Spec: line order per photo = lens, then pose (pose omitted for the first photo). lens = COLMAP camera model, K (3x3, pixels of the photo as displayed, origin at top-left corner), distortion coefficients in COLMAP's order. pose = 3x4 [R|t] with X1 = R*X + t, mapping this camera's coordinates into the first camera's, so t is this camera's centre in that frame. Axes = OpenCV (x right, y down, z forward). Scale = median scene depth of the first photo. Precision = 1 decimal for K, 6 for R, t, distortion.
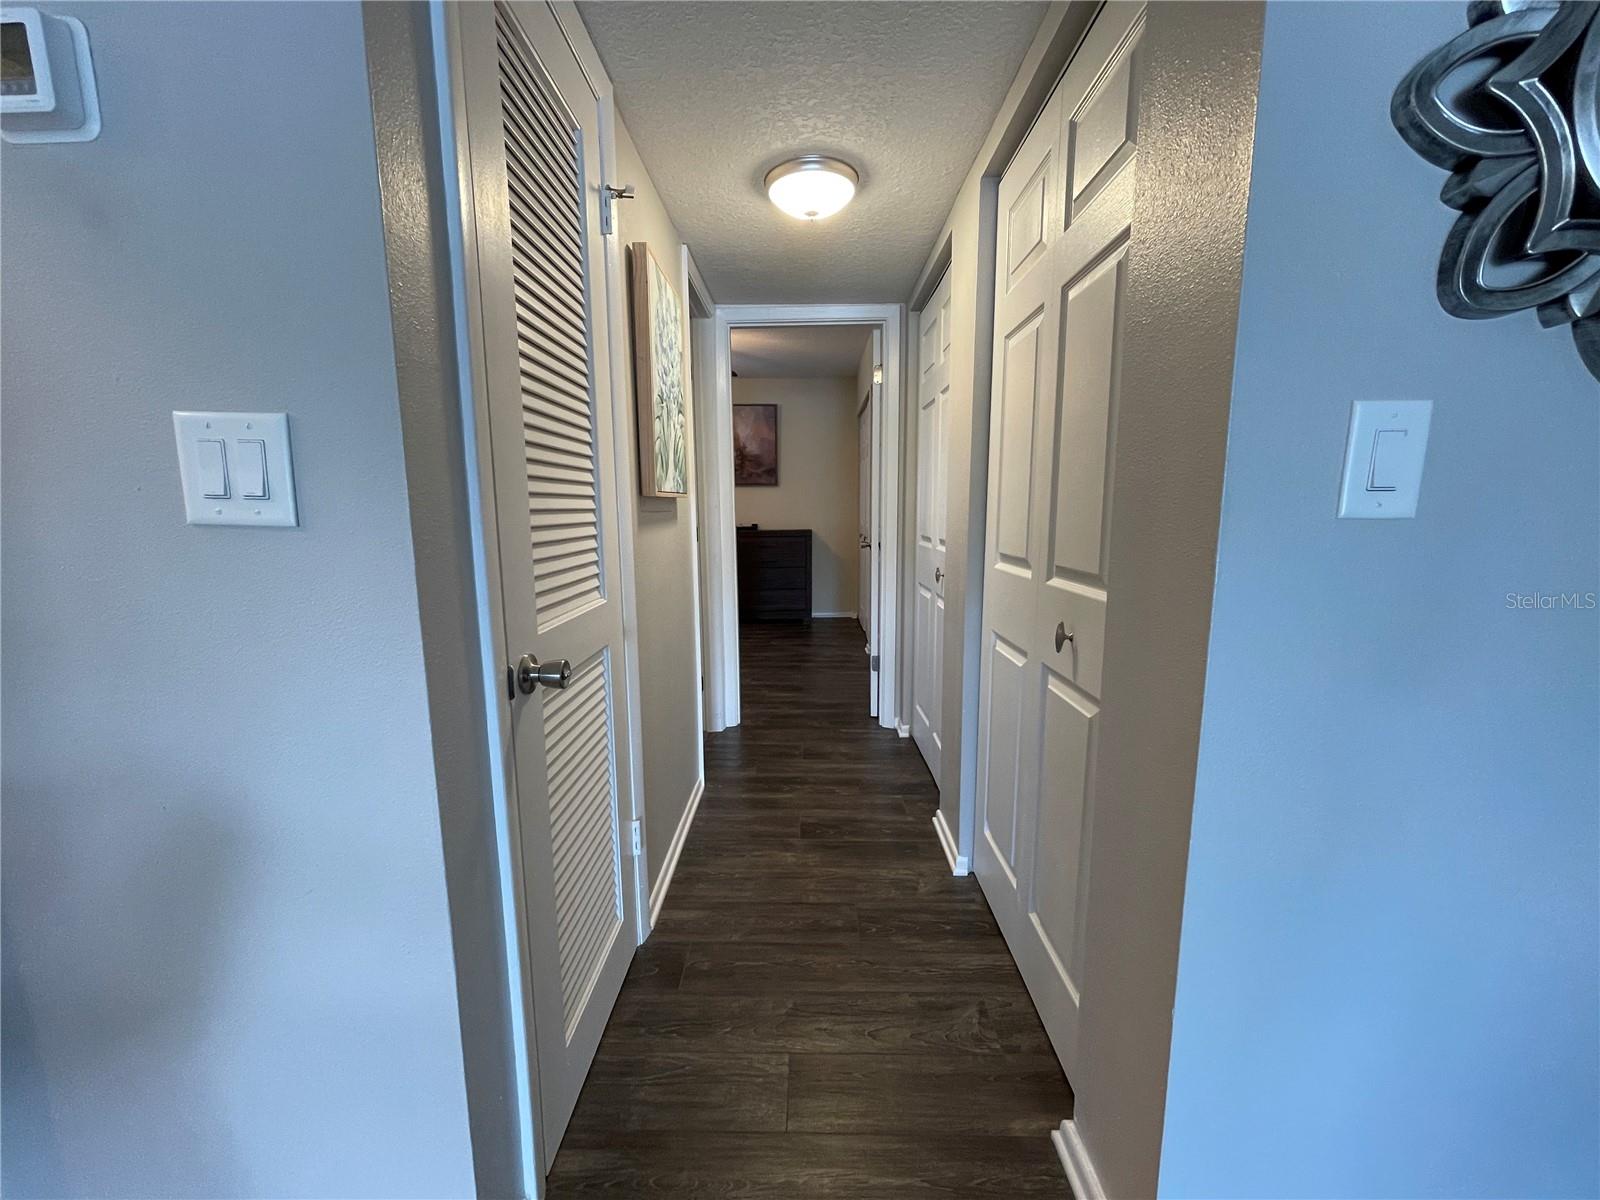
lens RADIAL K [[645.0, 0, 788.3], [0, 645.0, 607.9], [0, 0, 1]] dist [0.000700, 0.000082]
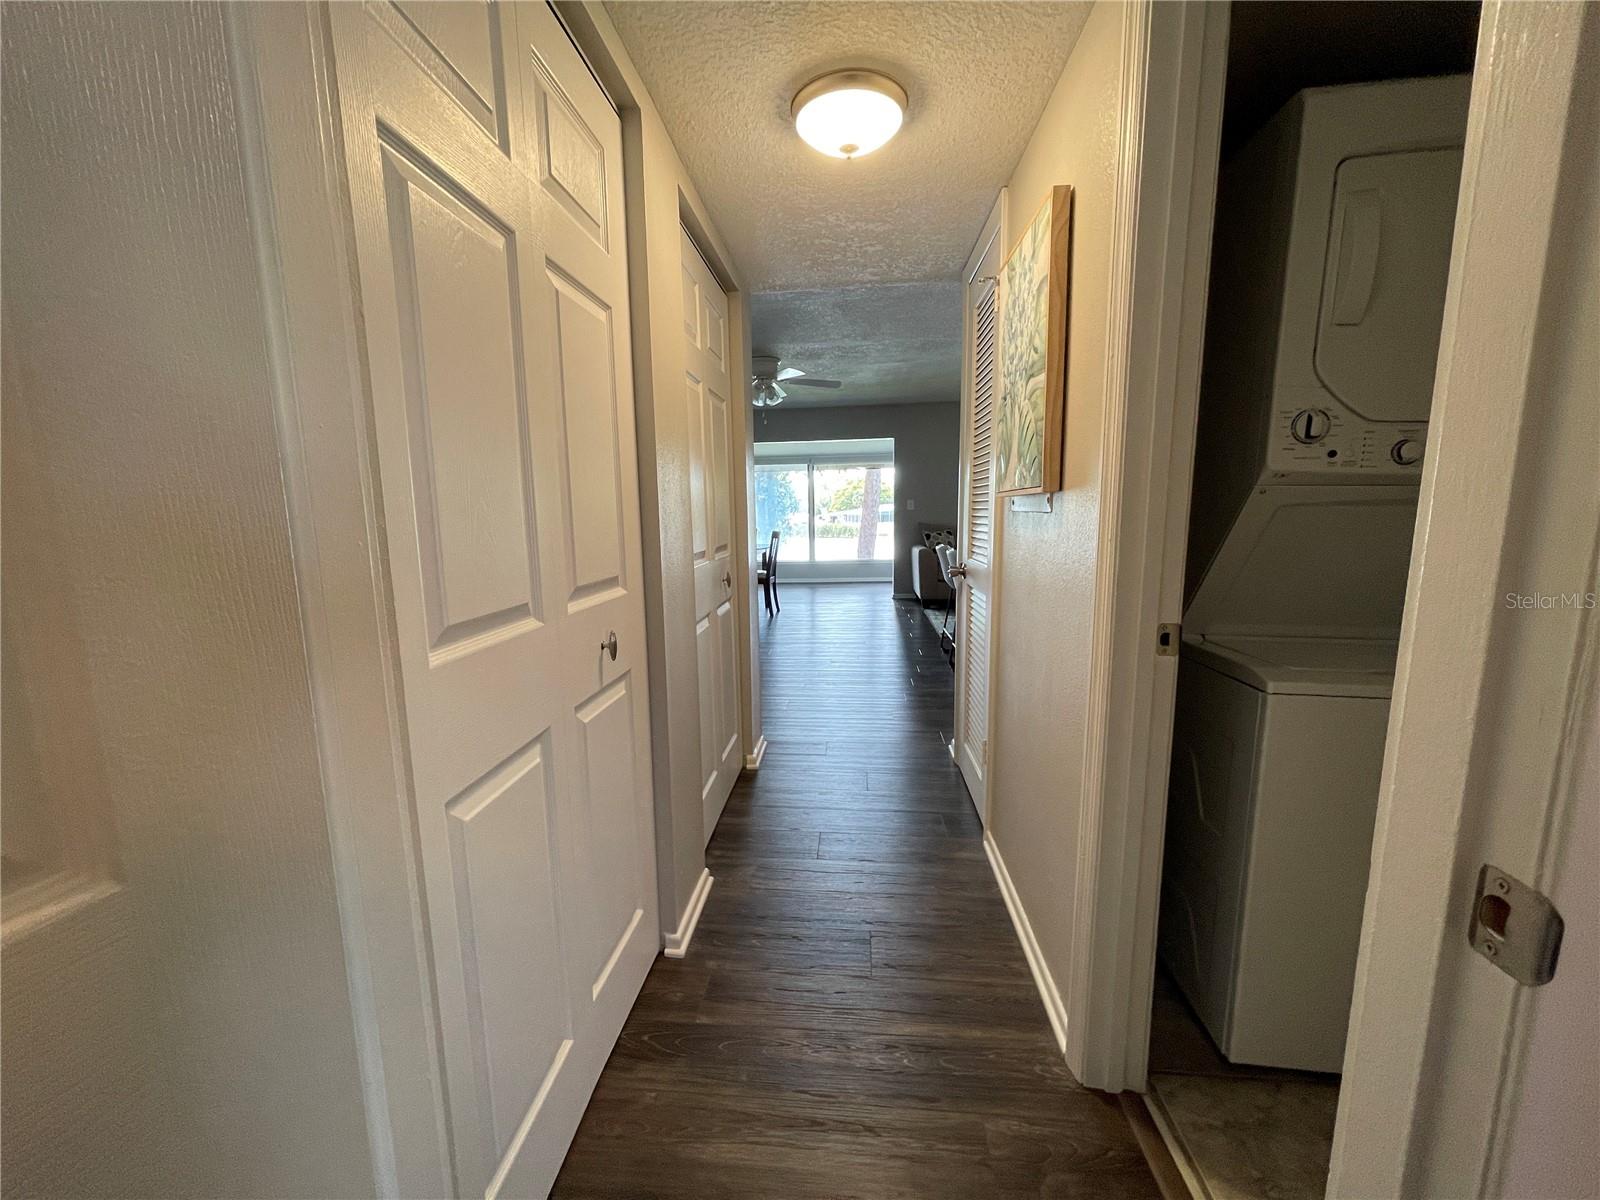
lens RADIAL K [[645.0, 0, 788.3], [0, 645.0, 607.9], [0, 0, 1]] dist [0.000700, 0.000082]
pose [[-0.997247, 0.012495, 0.073090, 0.058595], [0.033920, 0.953394, 0.299814, -0.302673], [-0.065938, 0.301468, -0.951194, 1.868691]]
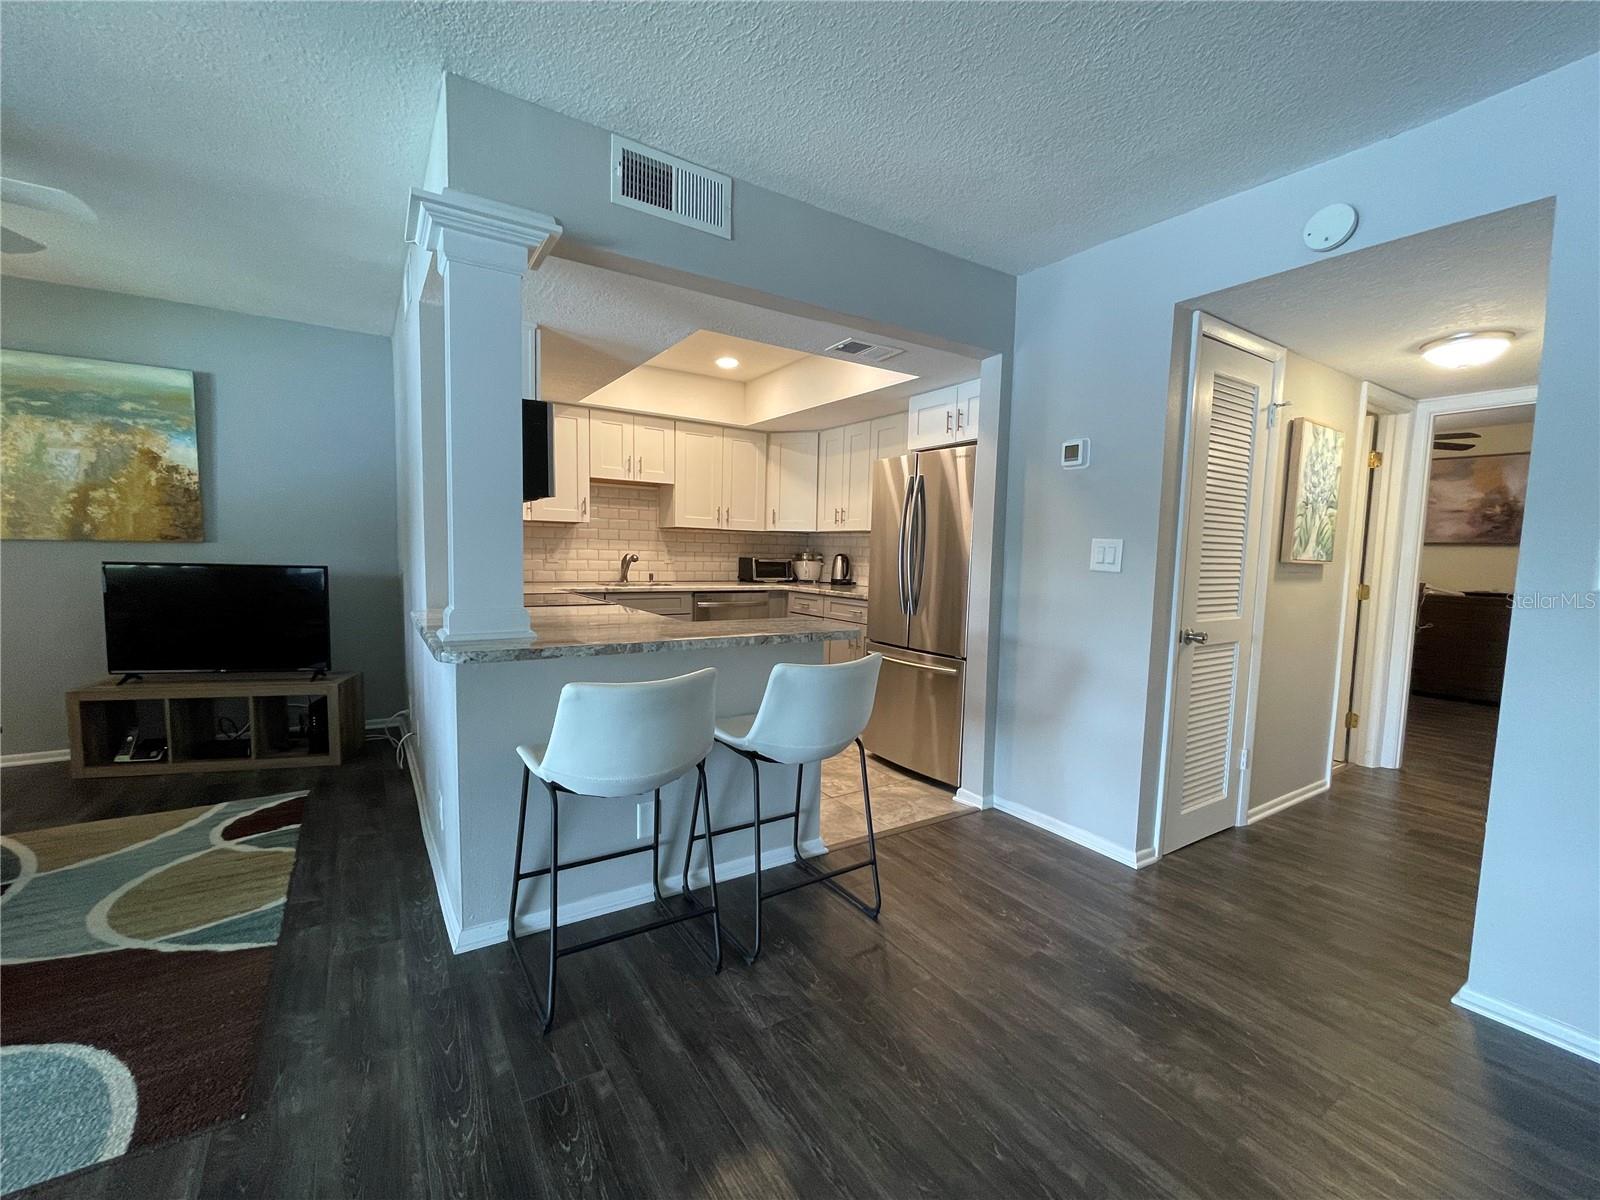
lens RADIAL K [[674.1, 0, 788.4], [0, 674.1, 609.4], [0, 0, 1]] dist [-0.000557, 0.000291]
pose [[0.565644, 0.093229, -0.819362, 0.484832], [-0.153580, 0.988115, 0.006406, 0.129619], [0.810222, 0.122215, 0.573240, -1.006697]]
